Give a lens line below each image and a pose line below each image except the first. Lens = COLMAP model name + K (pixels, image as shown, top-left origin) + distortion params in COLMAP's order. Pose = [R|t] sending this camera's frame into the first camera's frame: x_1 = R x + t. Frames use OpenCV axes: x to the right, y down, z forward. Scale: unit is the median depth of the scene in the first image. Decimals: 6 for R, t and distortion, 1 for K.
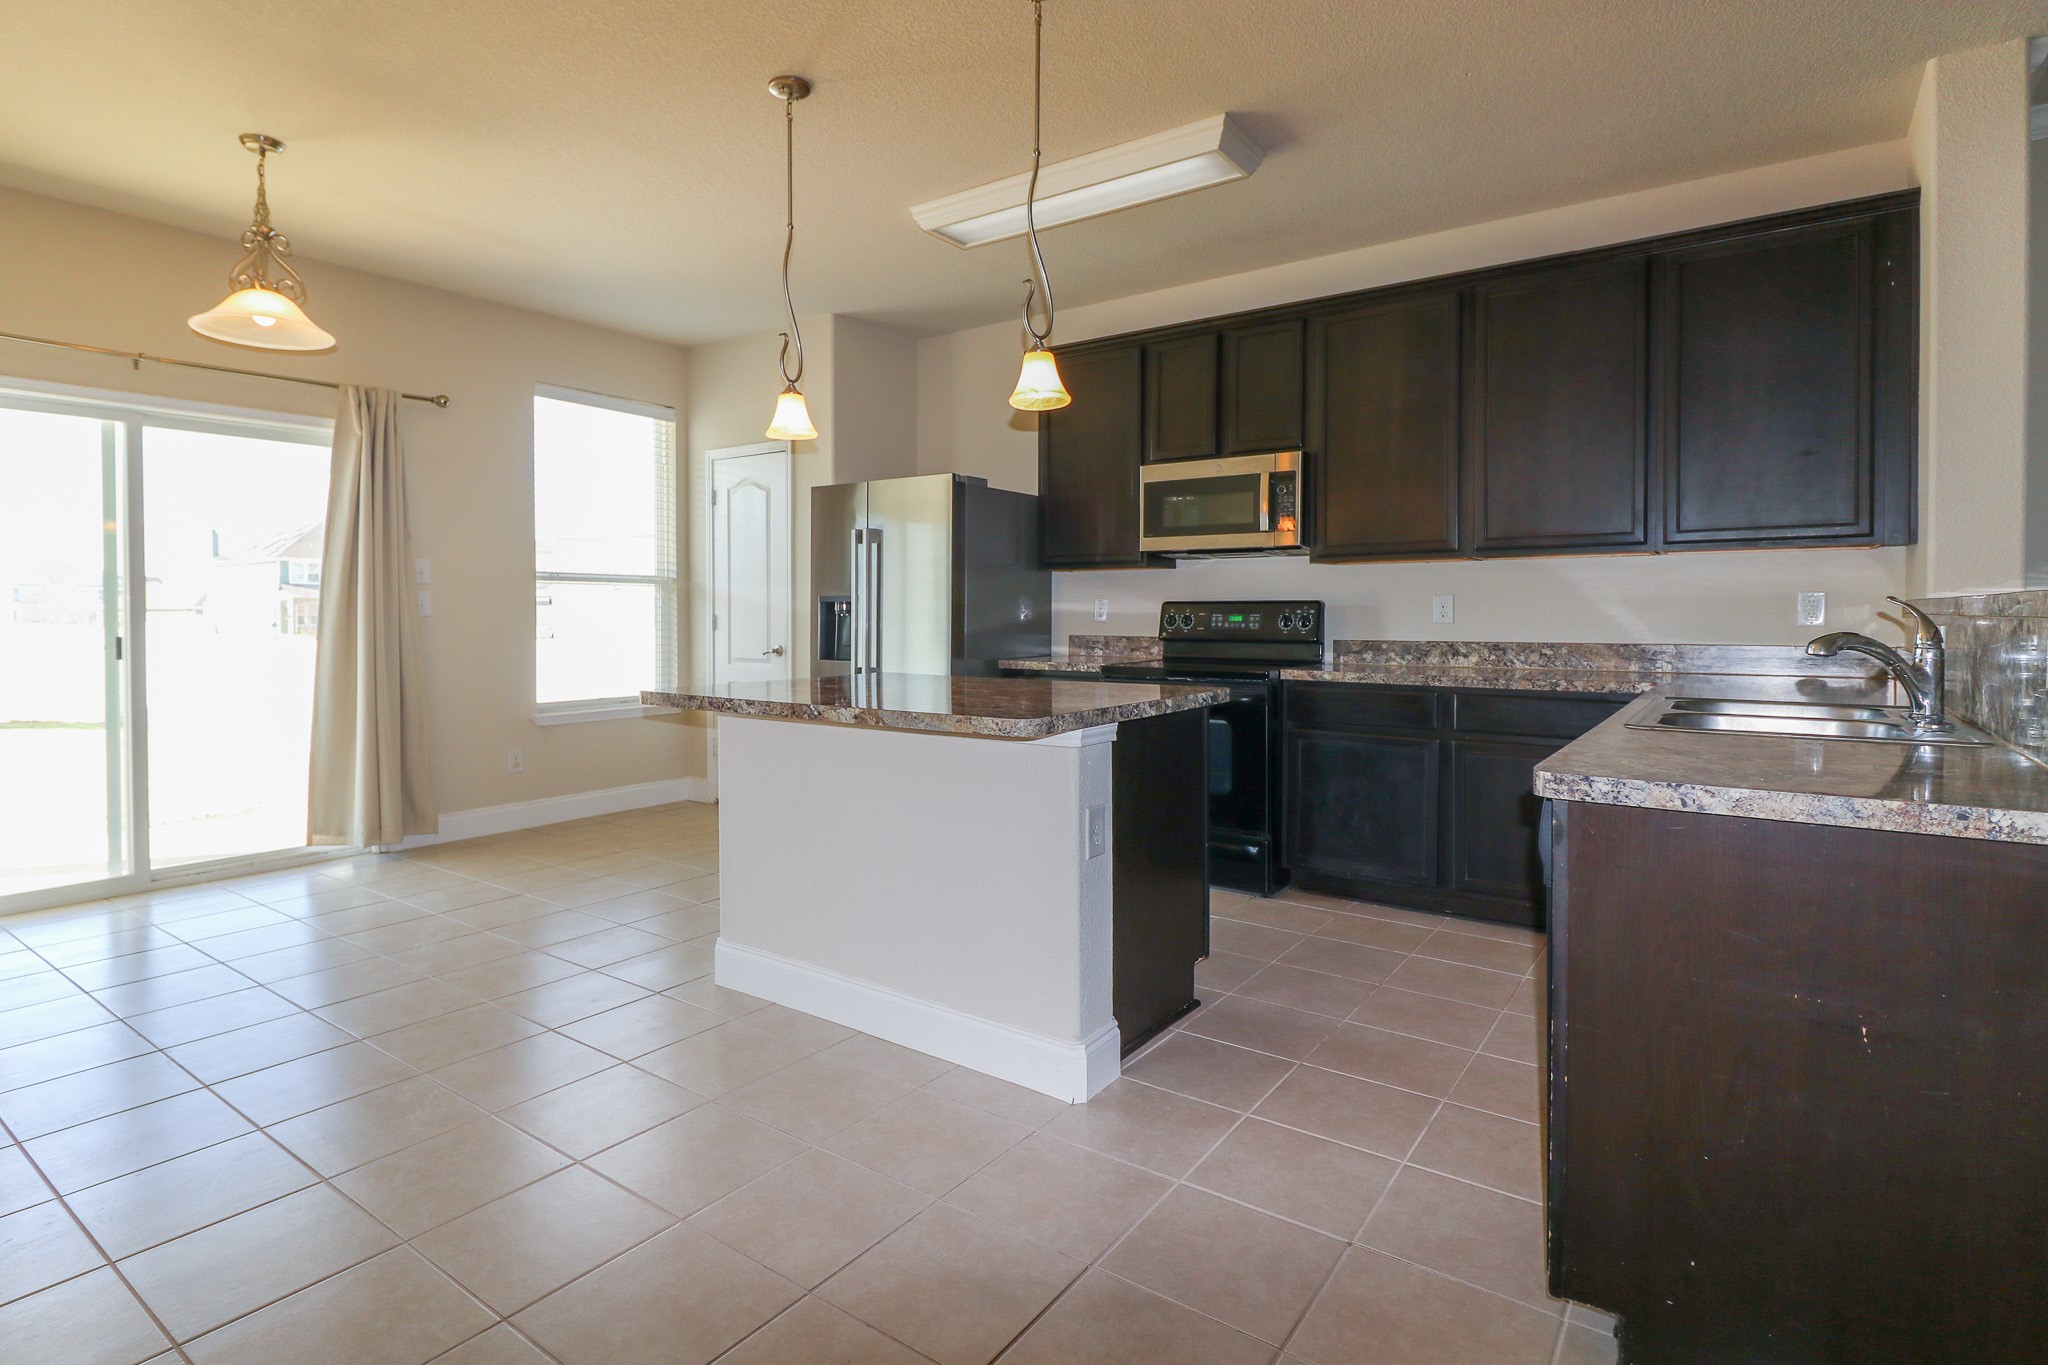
lens RADIAL K [[1016.4, 0, 1020.8], [0, 1016.4, 614.2], [0, 0, 1]] dist [-0.005431, -0.001157]
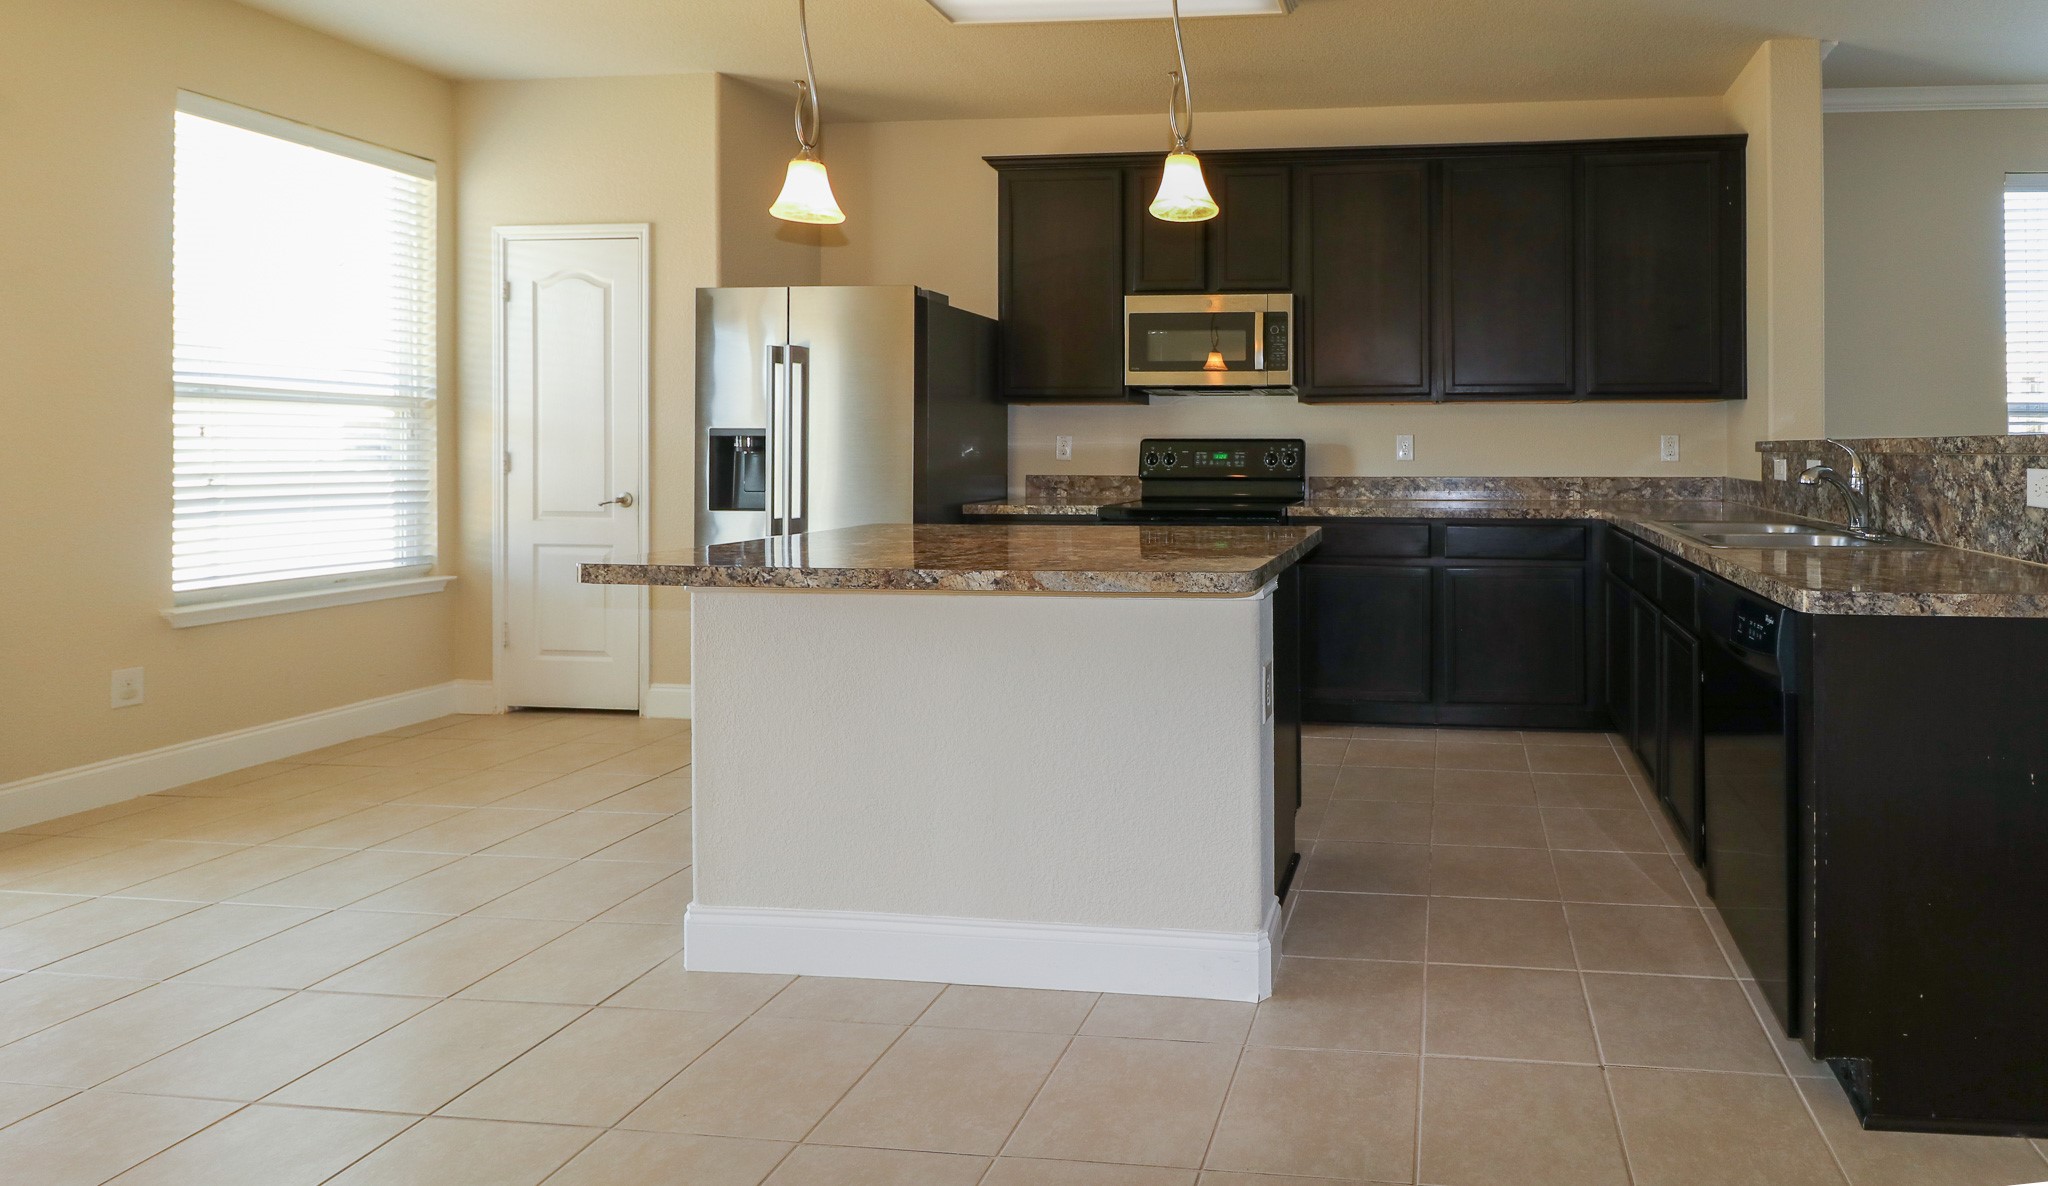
lens RADIAL K [[969.4, 0, 1249.3], [0, 969.4, 442.4], [0, 0, 1]] dist [0.001371, -0.000534]
pose [[0.863096, 0.006073, 0.505004, -0.249000], [-0.000343, 0.999935, -0.011439, 0.001381], [-0.505040, 0.009700, 0.863041, 0.170338]]
